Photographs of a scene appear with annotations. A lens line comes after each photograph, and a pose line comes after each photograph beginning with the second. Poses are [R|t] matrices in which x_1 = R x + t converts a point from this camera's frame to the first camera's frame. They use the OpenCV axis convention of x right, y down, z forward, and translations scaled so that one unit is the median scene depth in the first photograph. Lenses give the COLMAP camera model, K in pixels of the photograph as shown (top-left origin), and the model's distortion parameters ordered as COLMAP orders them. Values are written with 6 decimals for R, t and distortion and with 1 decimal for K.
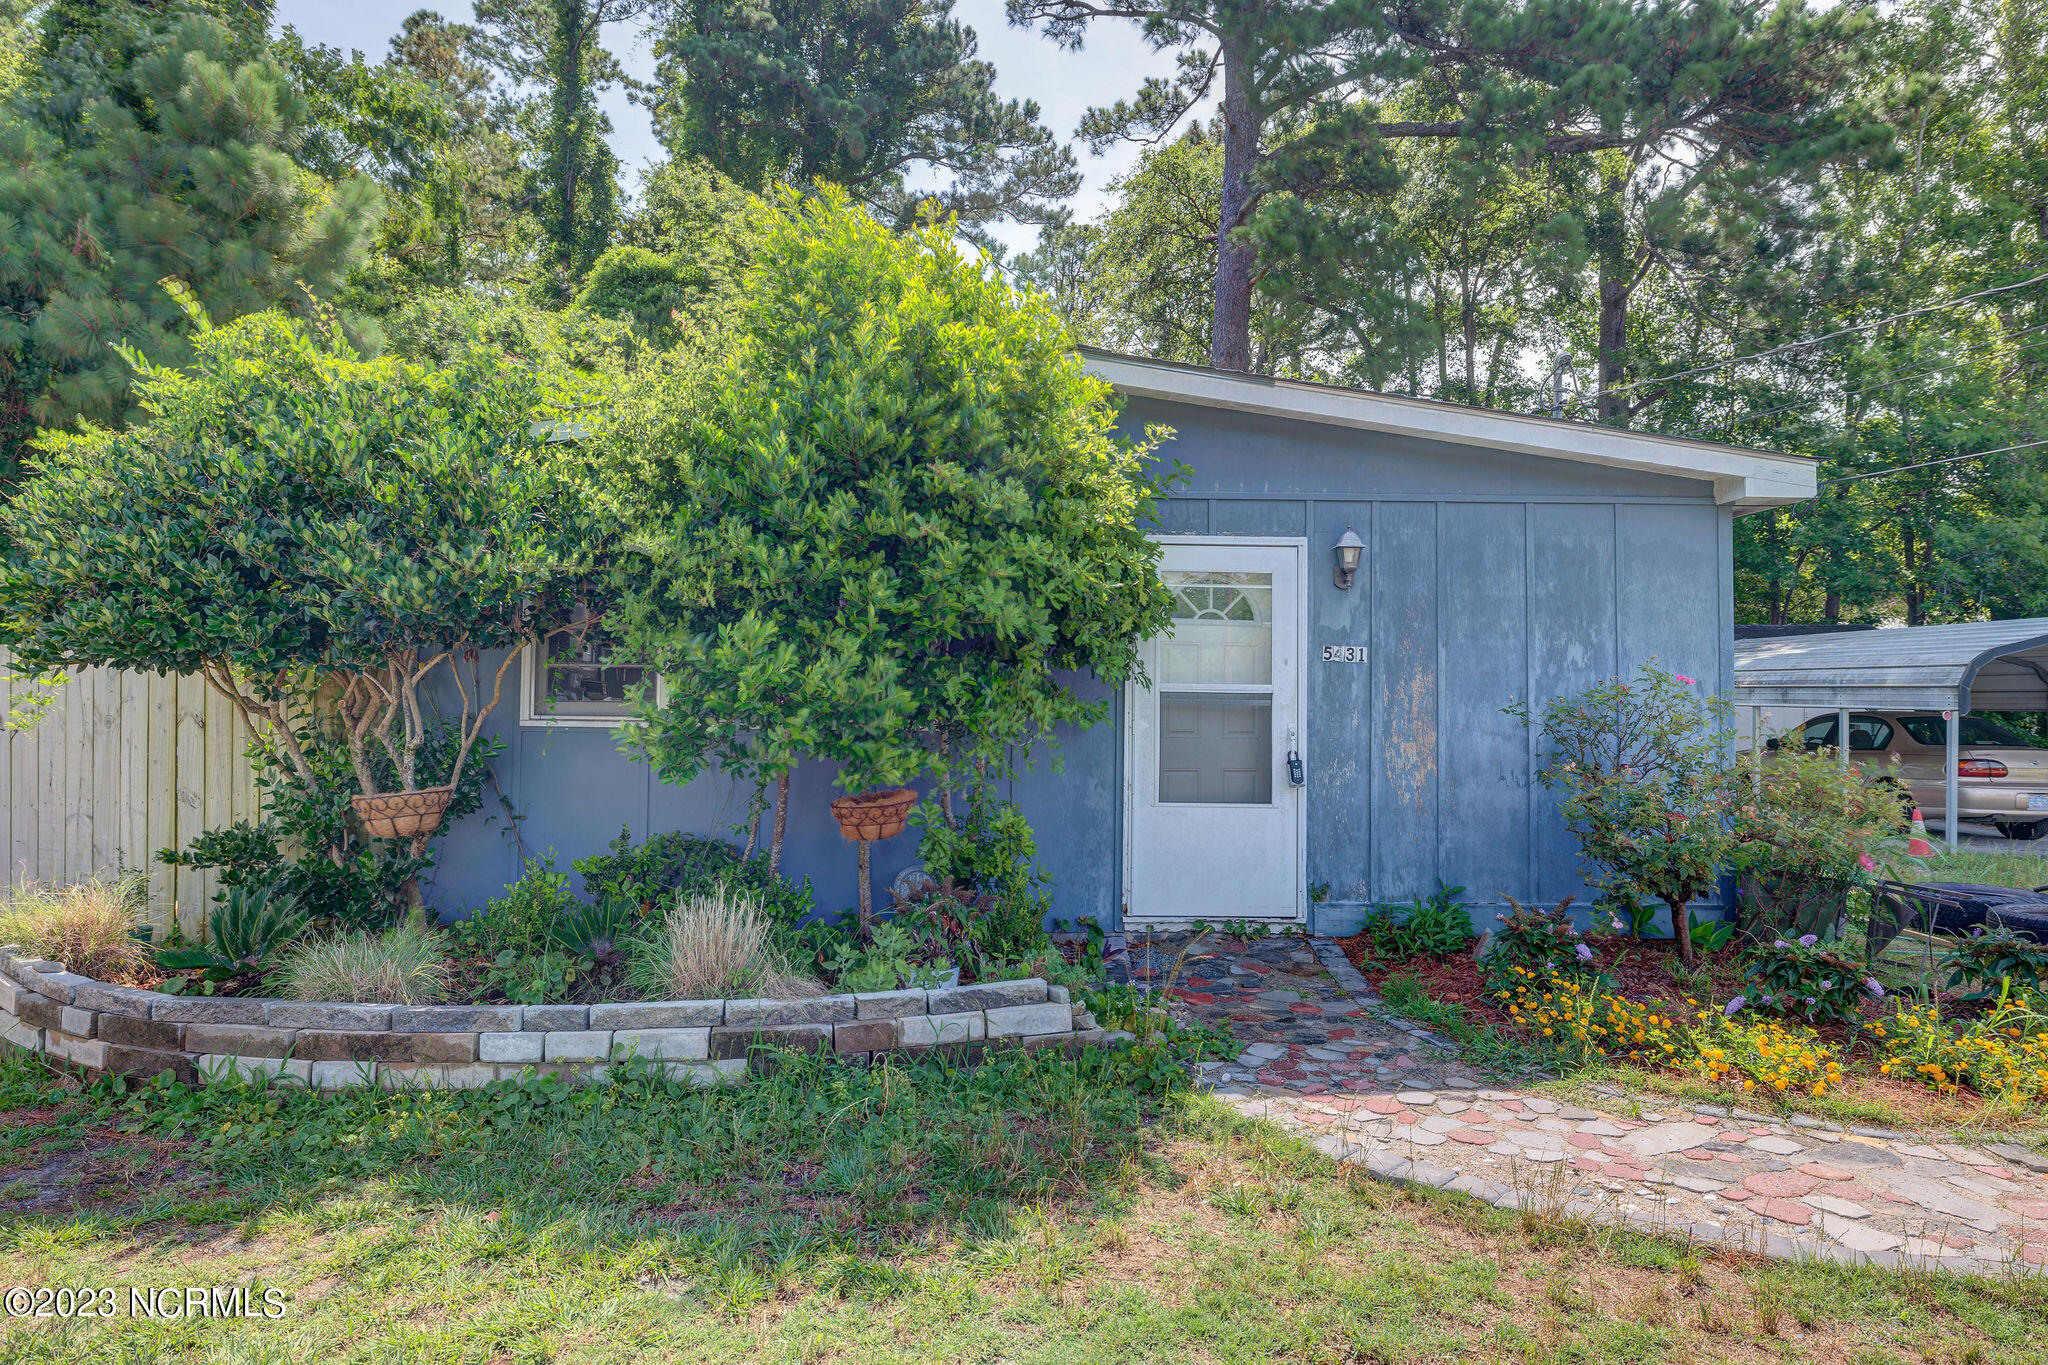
lens RADIAL K [[1259.9, 0, 1024.0], [0, 1259.9, 682.5], [0, 0, 1]] dist [-0.003723, 0.001471]
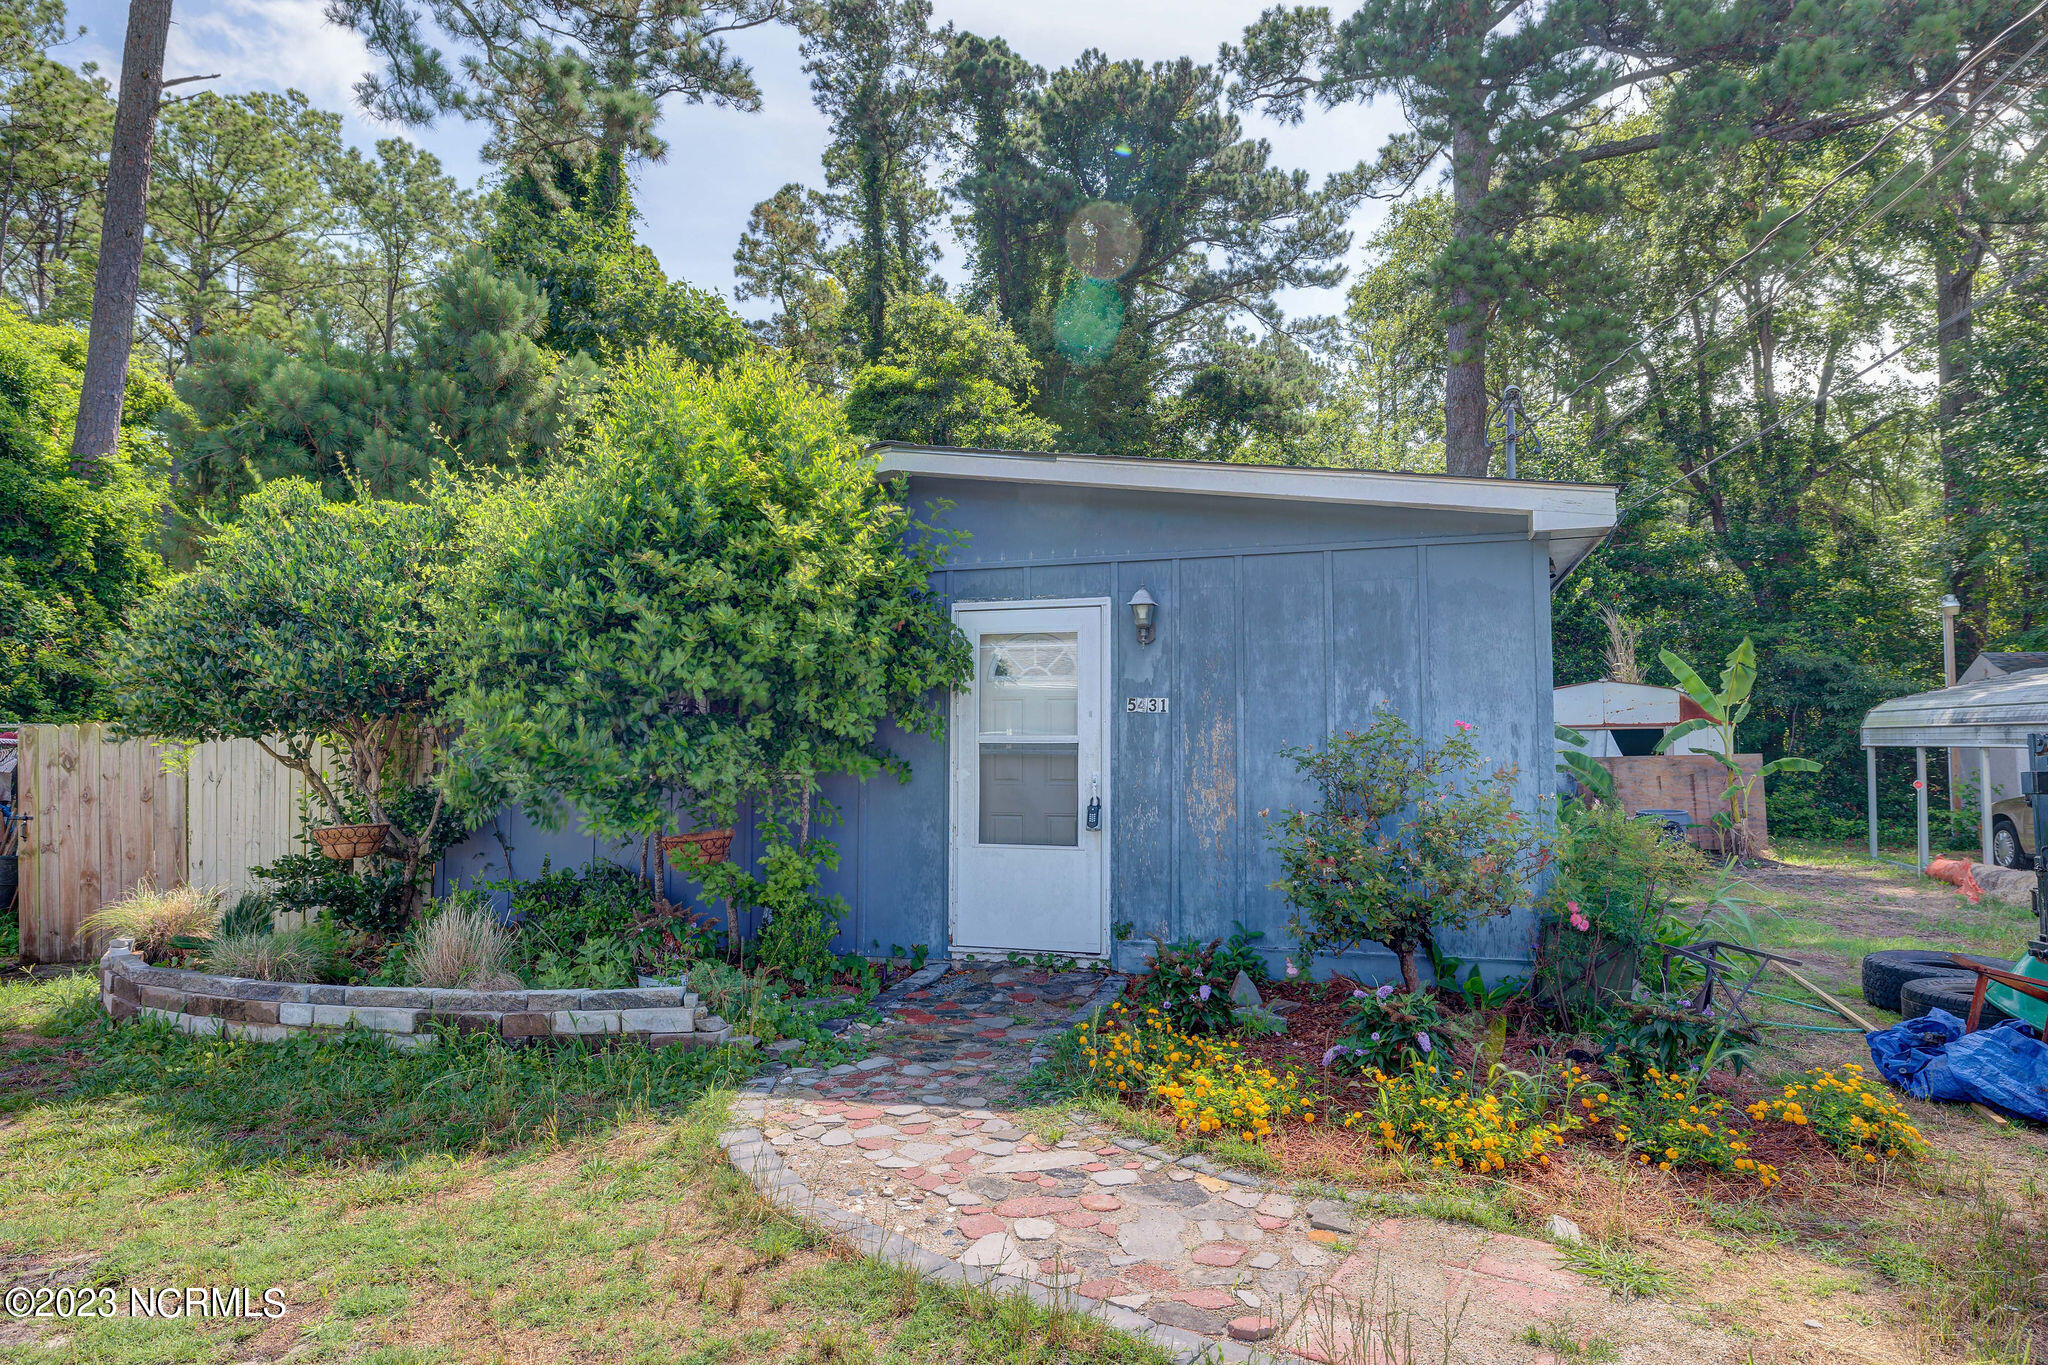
lens RADIAL K [[1192.4, 0, 1019.7], [0, 1192.4, 697.2], [0, 0, 1]] dist [0.000620, -0.000792]
pose [[0.945607, -0.025151, -0.324338, 0.547919], [0.015317, 0.999343, -0.032840, 0.002345], [0.324951, 0.026086, 0.945371, 0.022894]]
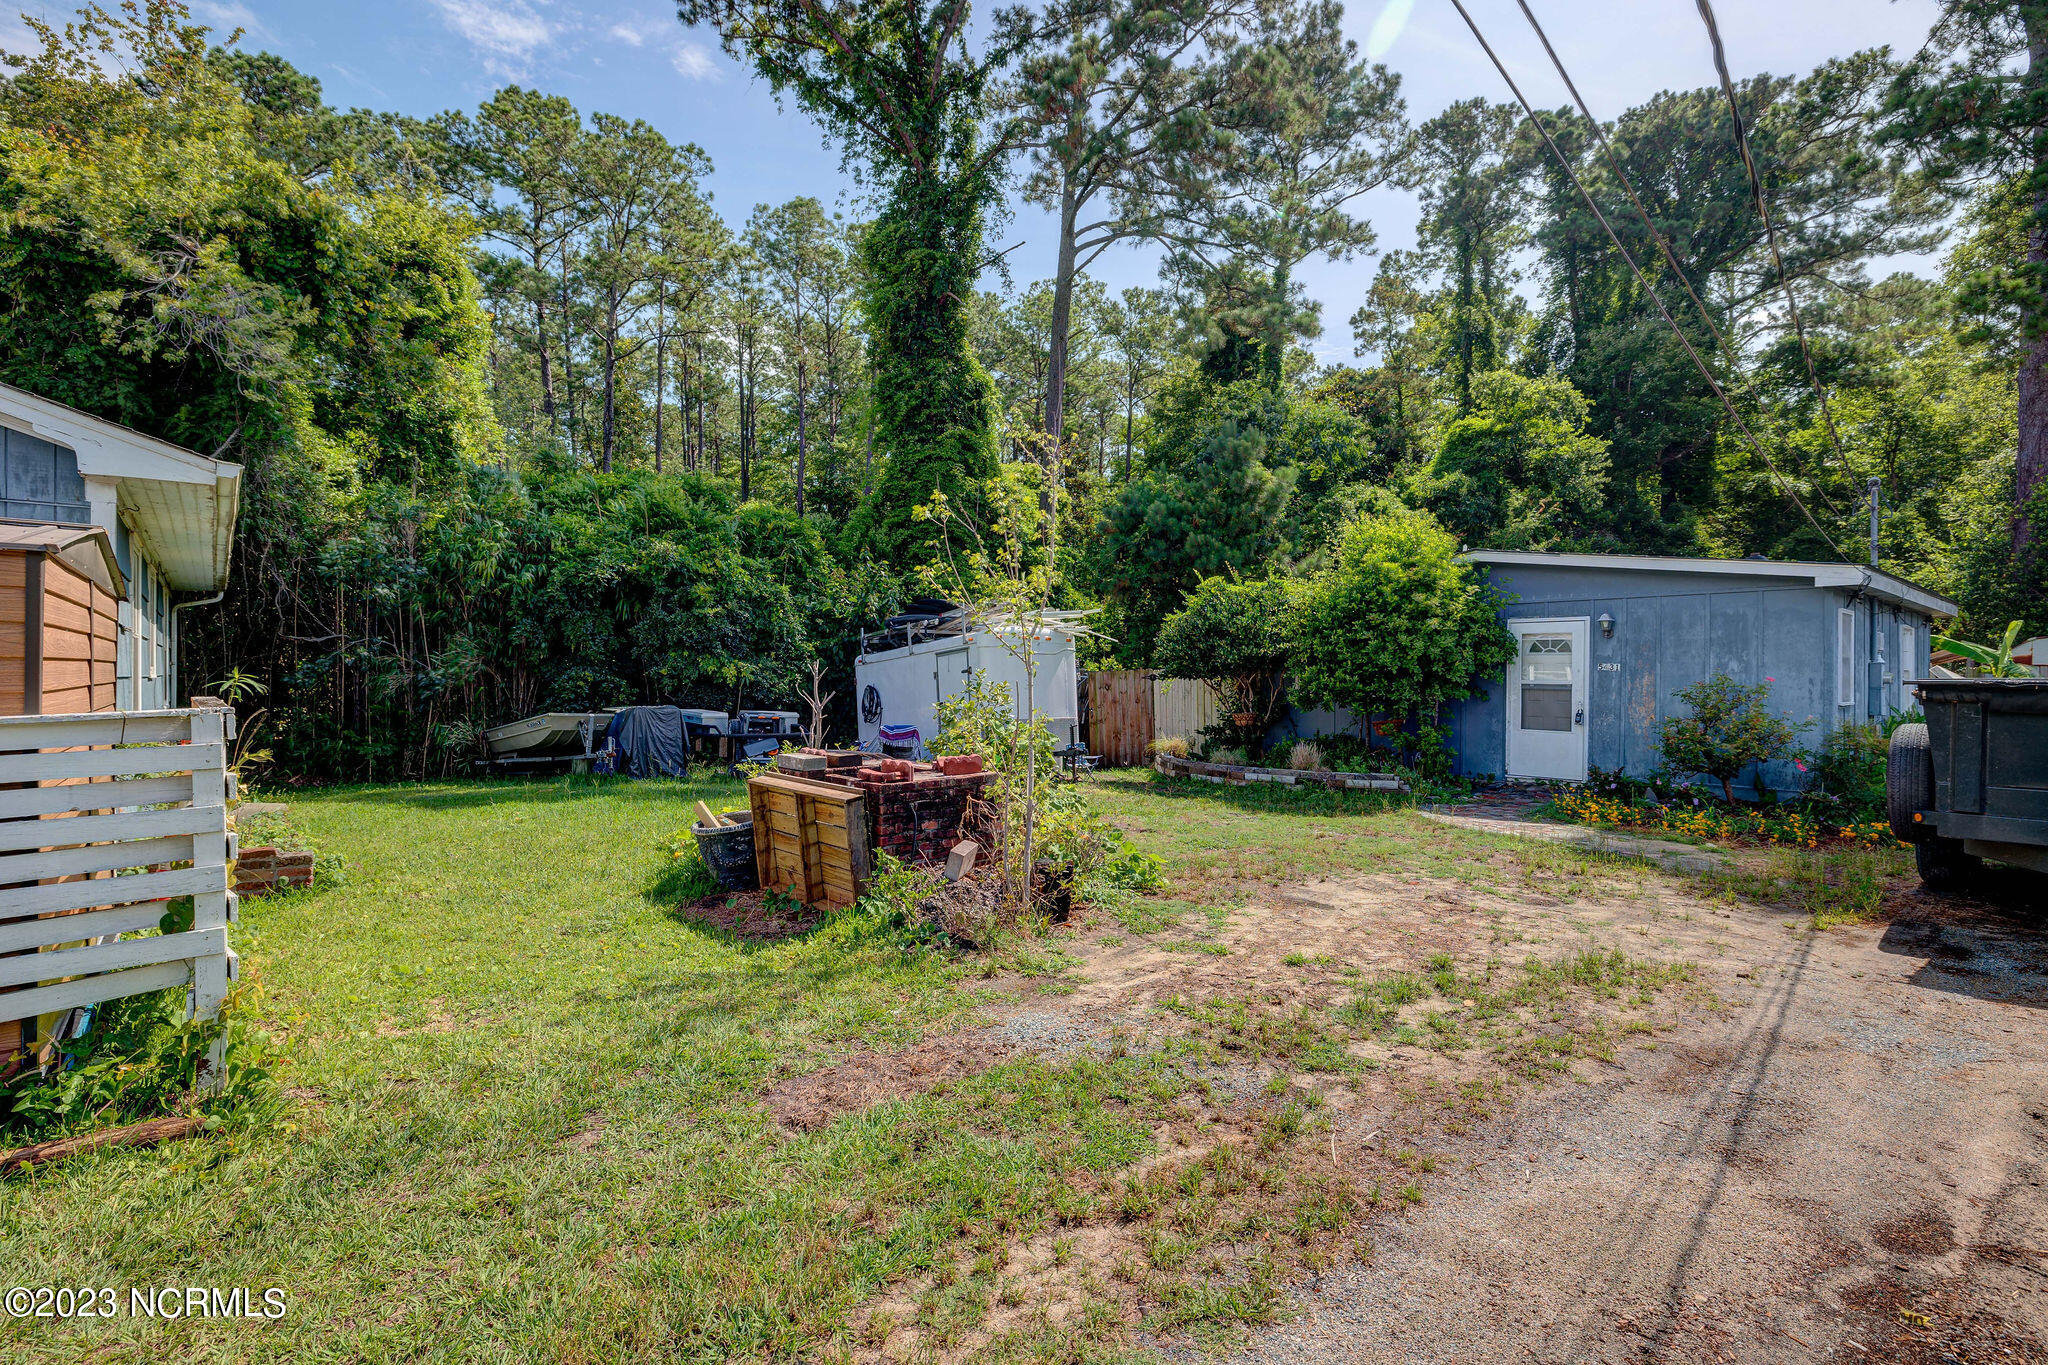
lens RADIAL K [[905.8, 0, 1020.7], [0, 905.8, 657.0], [0, 0, 1]] dist [0.000228, 0.018110]
pose [[0.615899, -0.017735, -0.787625, 1.017734], [0.022407, 0.999736, -0.004989, -0.064518], [0.787506, -0.014576, 0.616134, -0.953417]]
